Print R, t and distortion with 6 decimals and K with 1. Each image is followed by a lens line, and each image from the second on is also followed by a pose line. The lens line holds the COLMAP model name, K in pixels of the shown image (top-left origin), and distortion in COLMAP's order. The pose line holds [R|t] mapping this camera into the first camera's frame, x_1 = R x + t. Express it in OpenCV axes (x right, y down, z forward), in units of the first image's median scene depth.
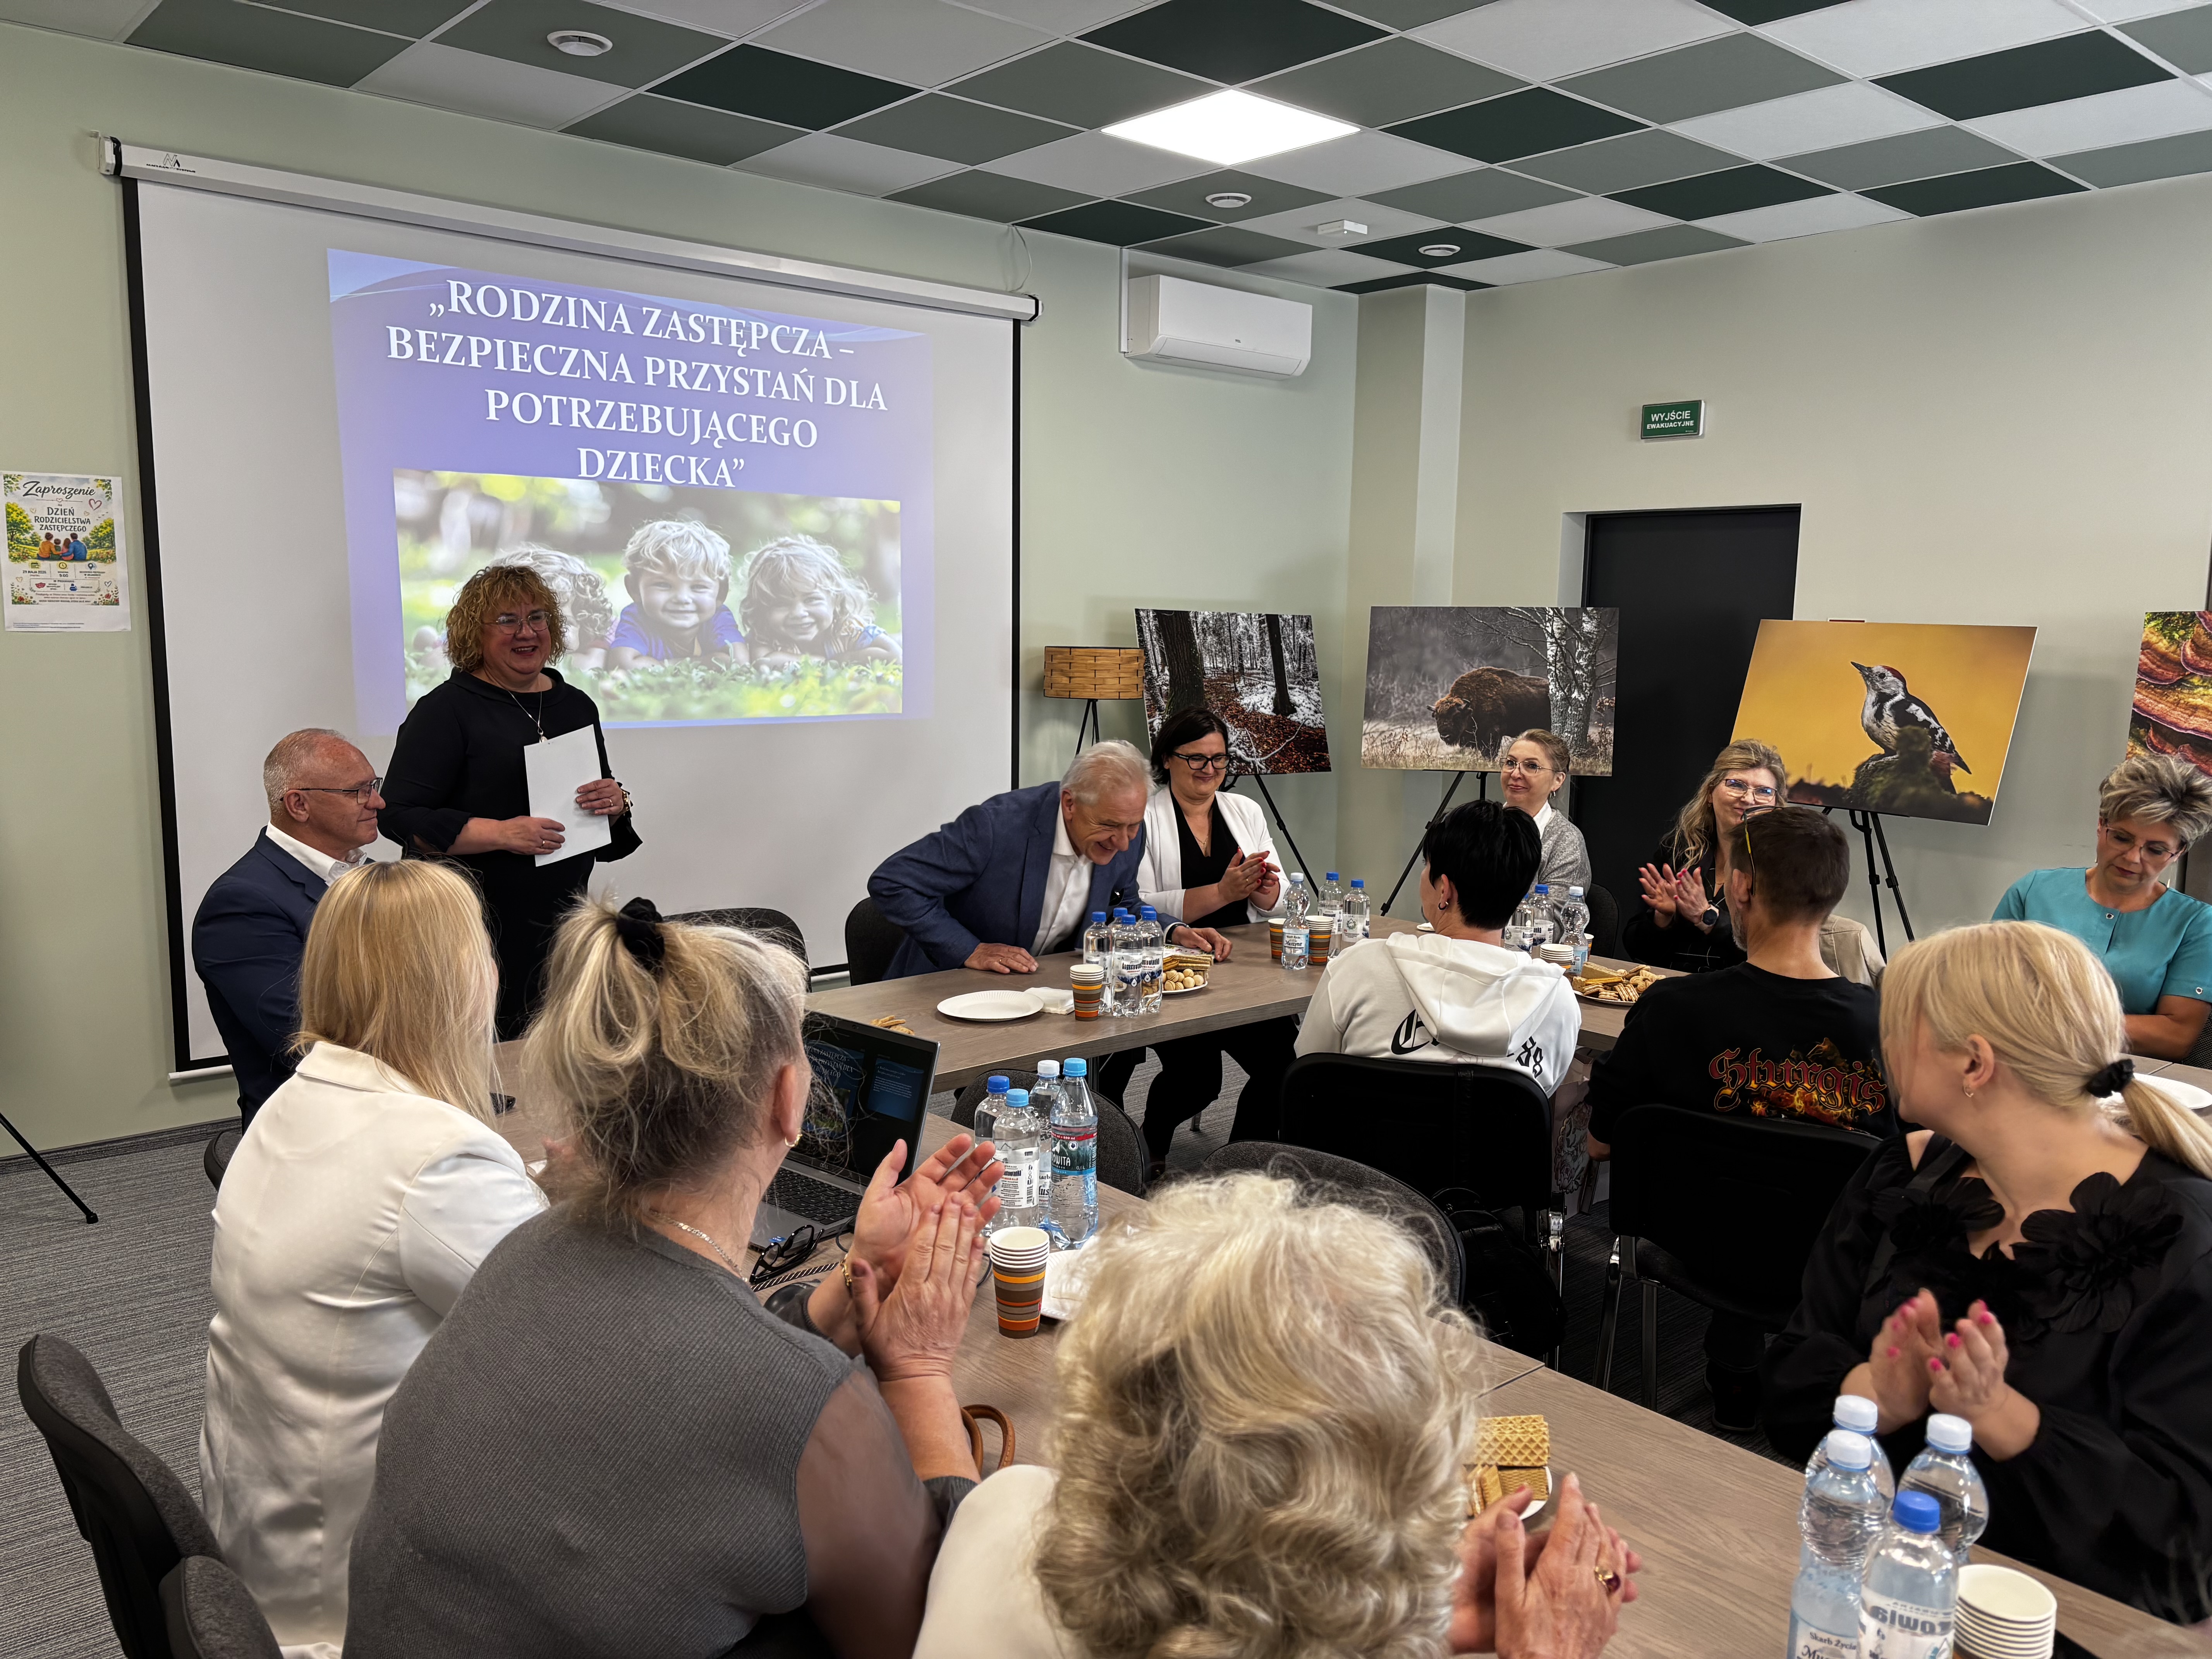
lens RADIAL K [[1670.4, 0, 1071.1], [0, 1670.4, 831.0], [0, 0, 1]] dist [0.048173, -0.061006]
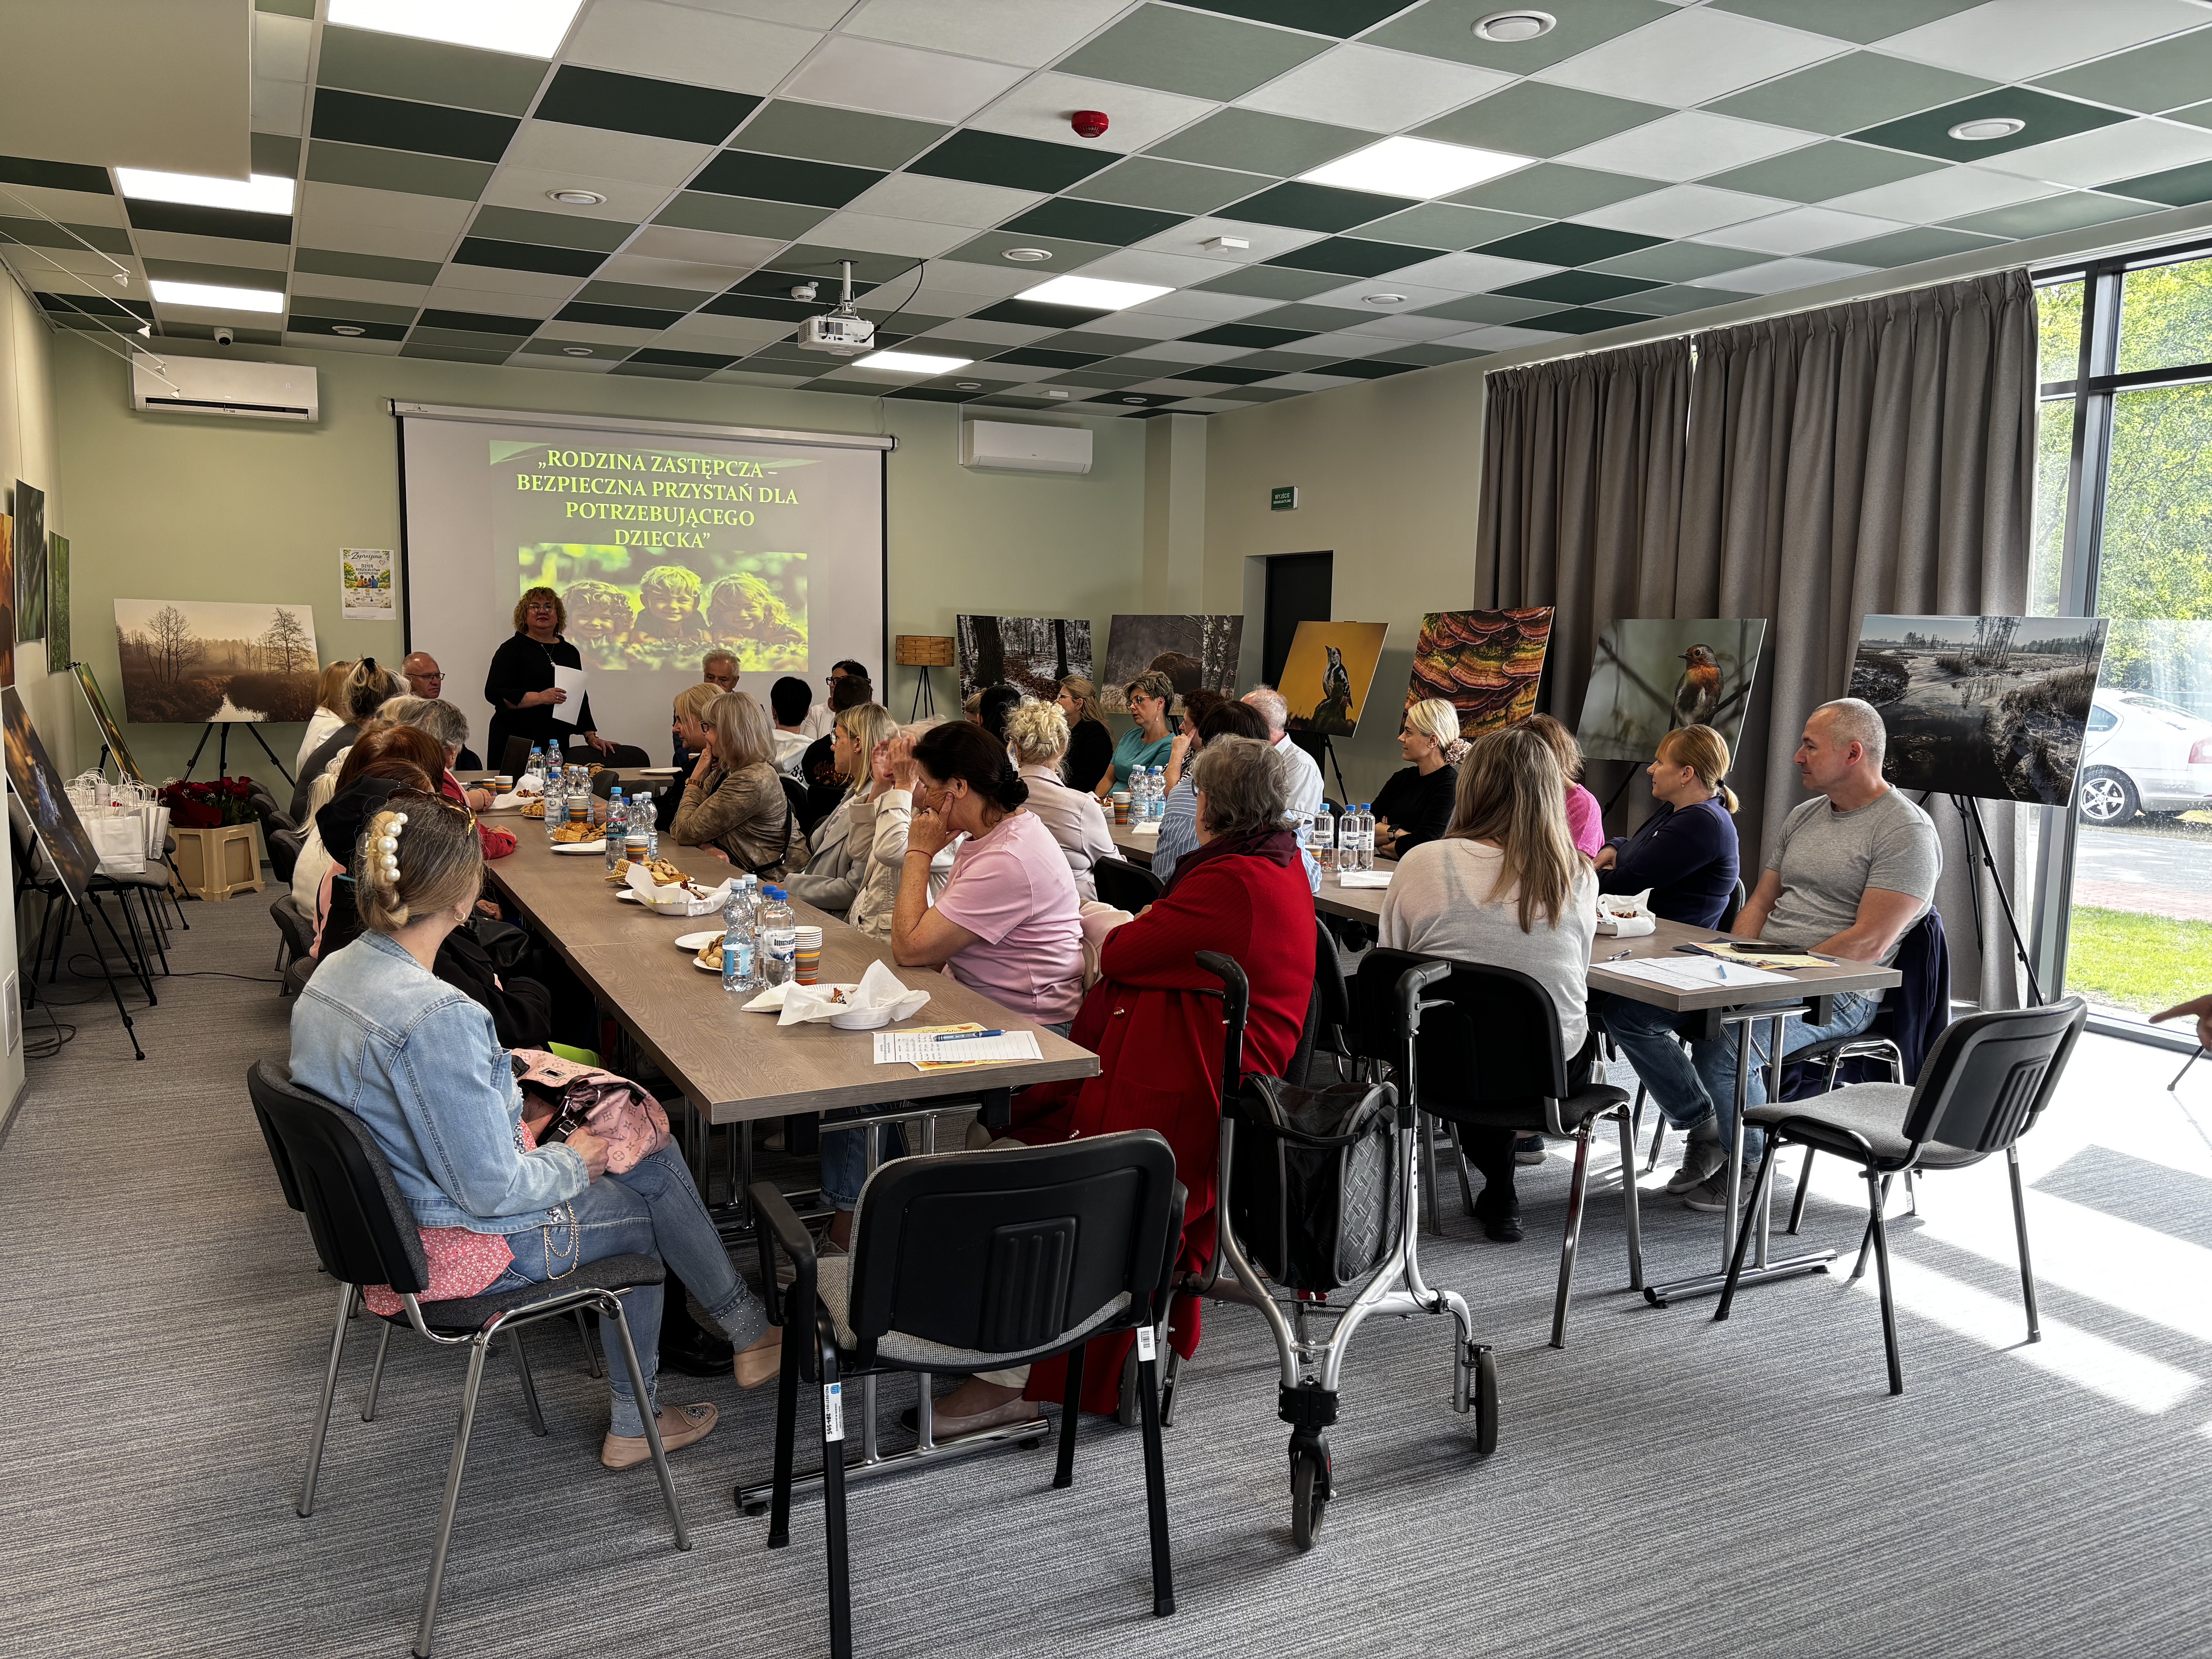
lens RADIAL K [[1670.4, 0, 1106.5], [0, 1670.4, 838.5], [0, 0, 1]] dist [0.048173, -0.061006]
pose [[0.974557, 0.028937, -0.222266, 0.680372], [-0.031842, 0.999448, -0.009500, 0.127232], [0.221868, 0.016336, 0.974940, -0.745355]]
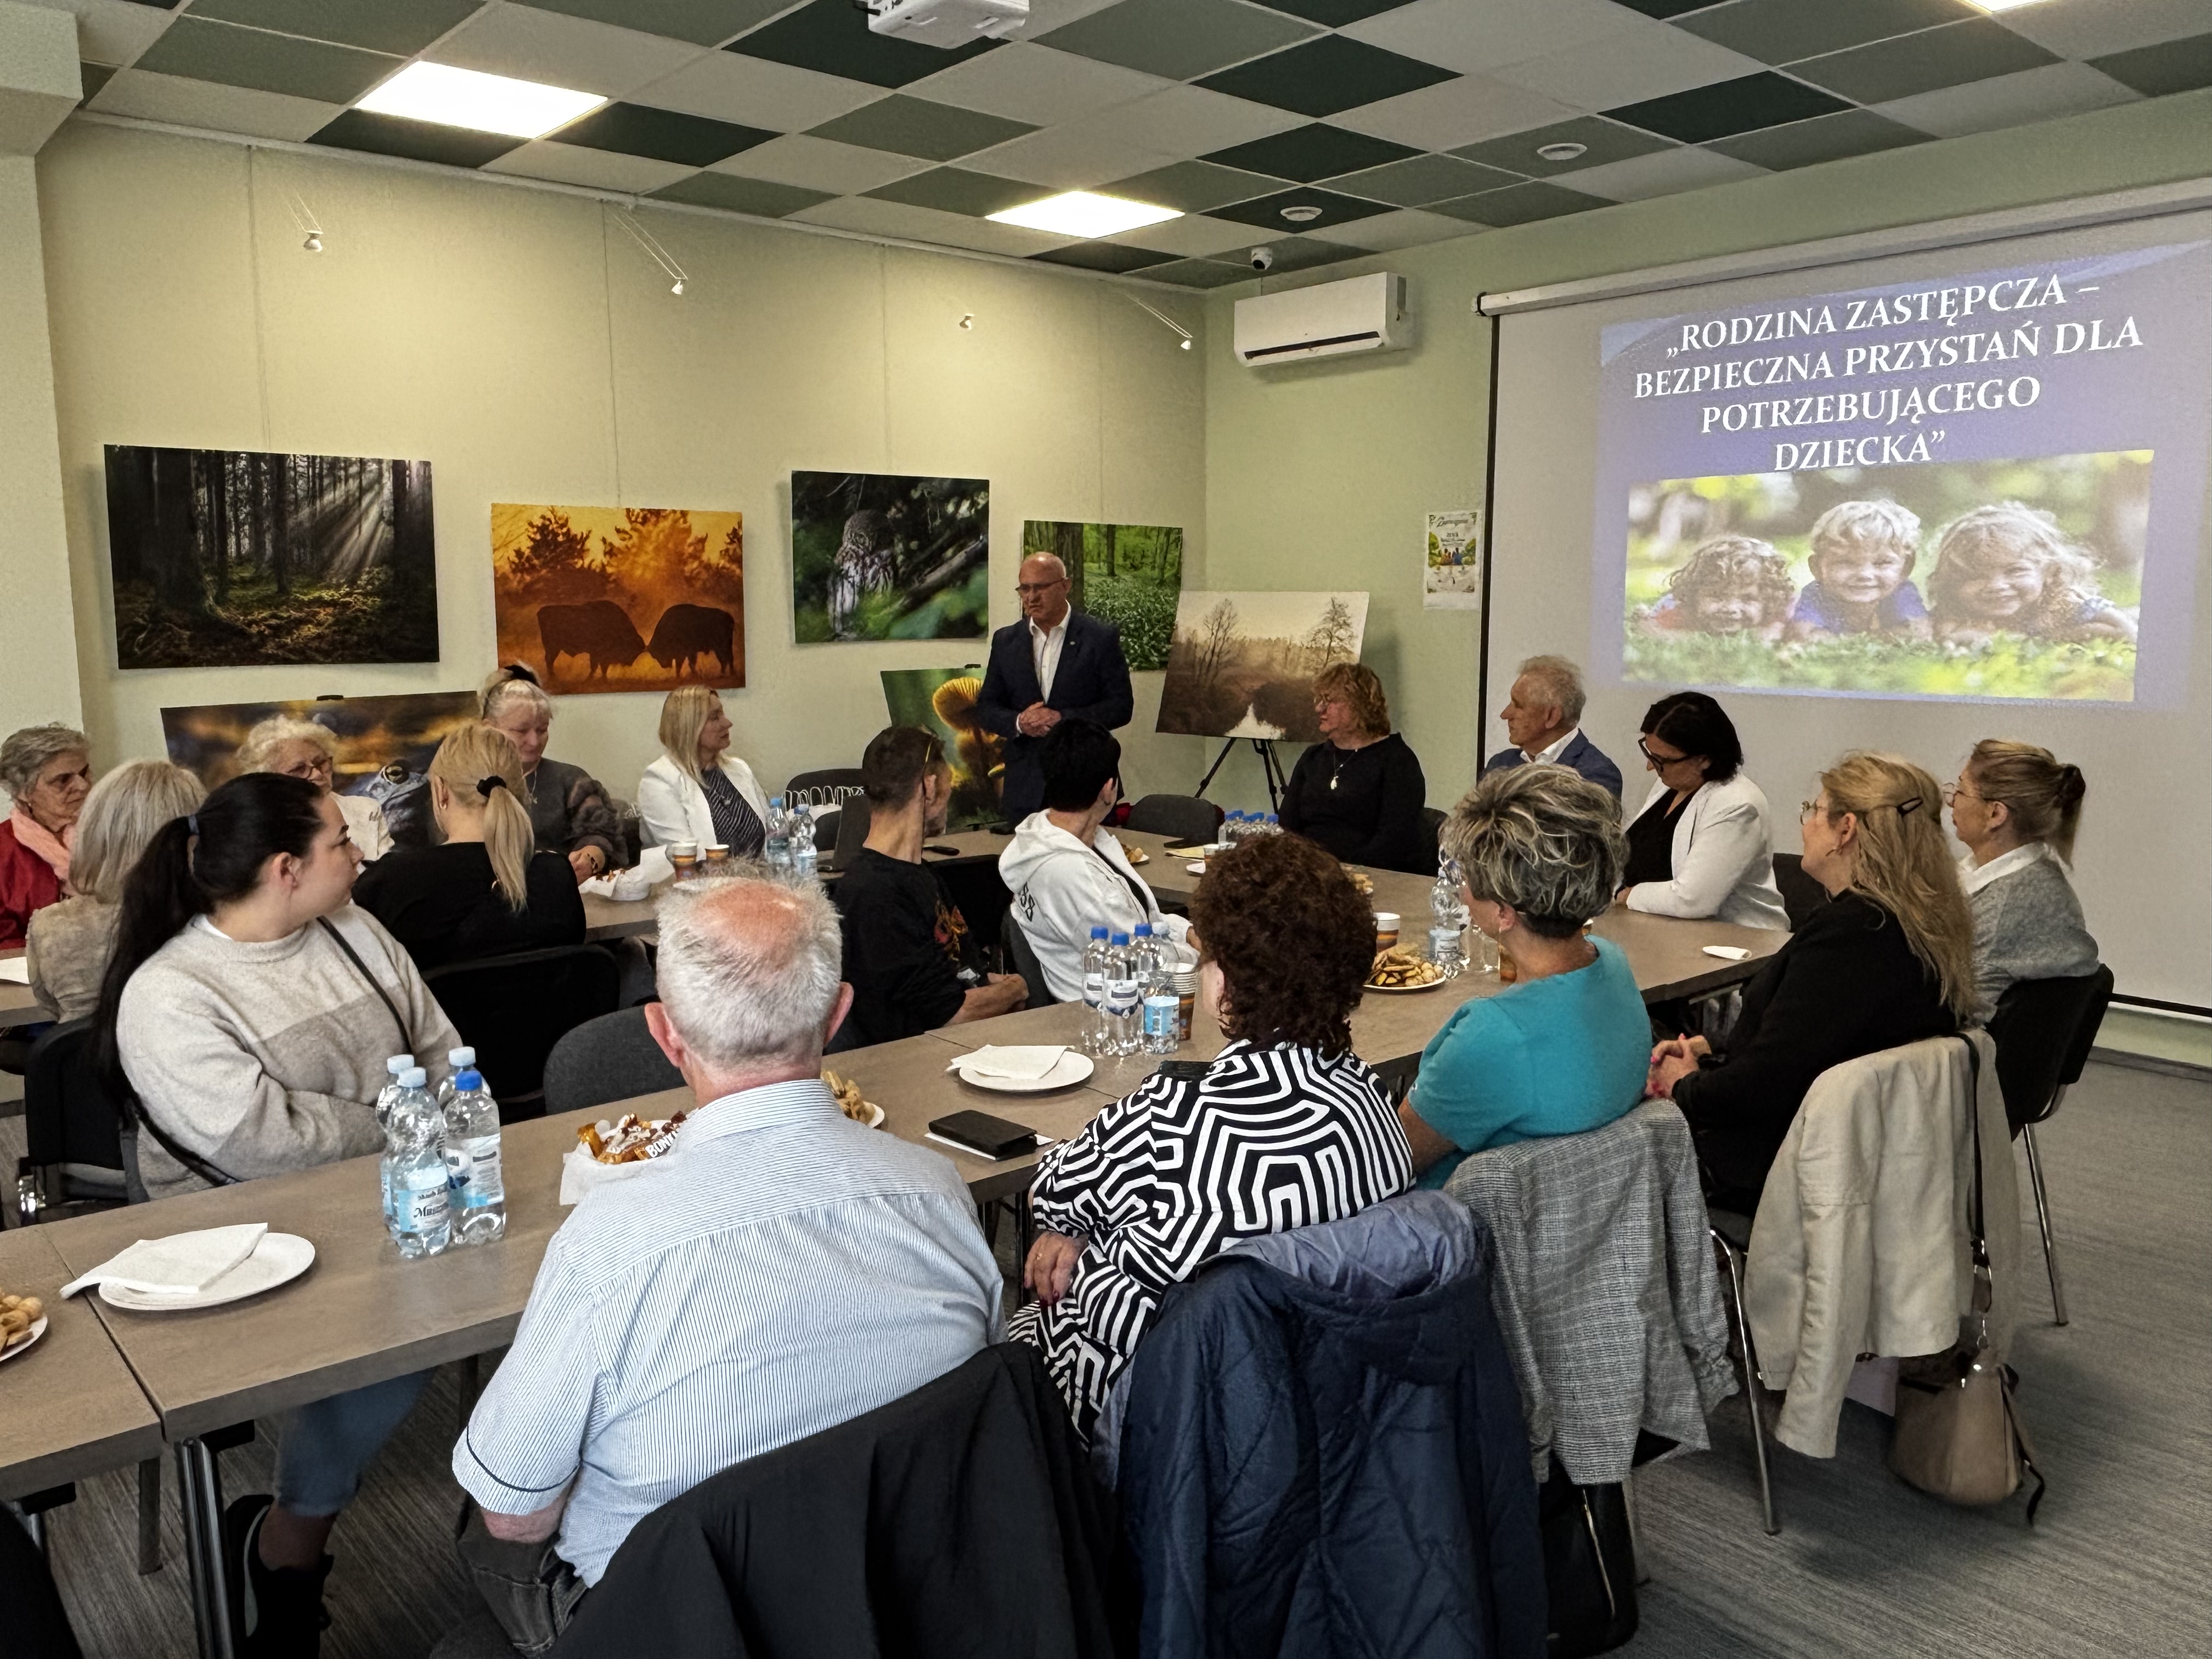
lens RADIAL K [[1670.4, 0, 1107.8], [0, 1670.4, 833.1], [0, 0, 1]] dist [0.048173, -0.061006]
pose [[0.024306, 0.124054, -0.991978, 0.815124], [-0.126369, 0.984693, 0.120047, -0.046937], [0.991685, 0.122438, 0.039610, 0.513235]]
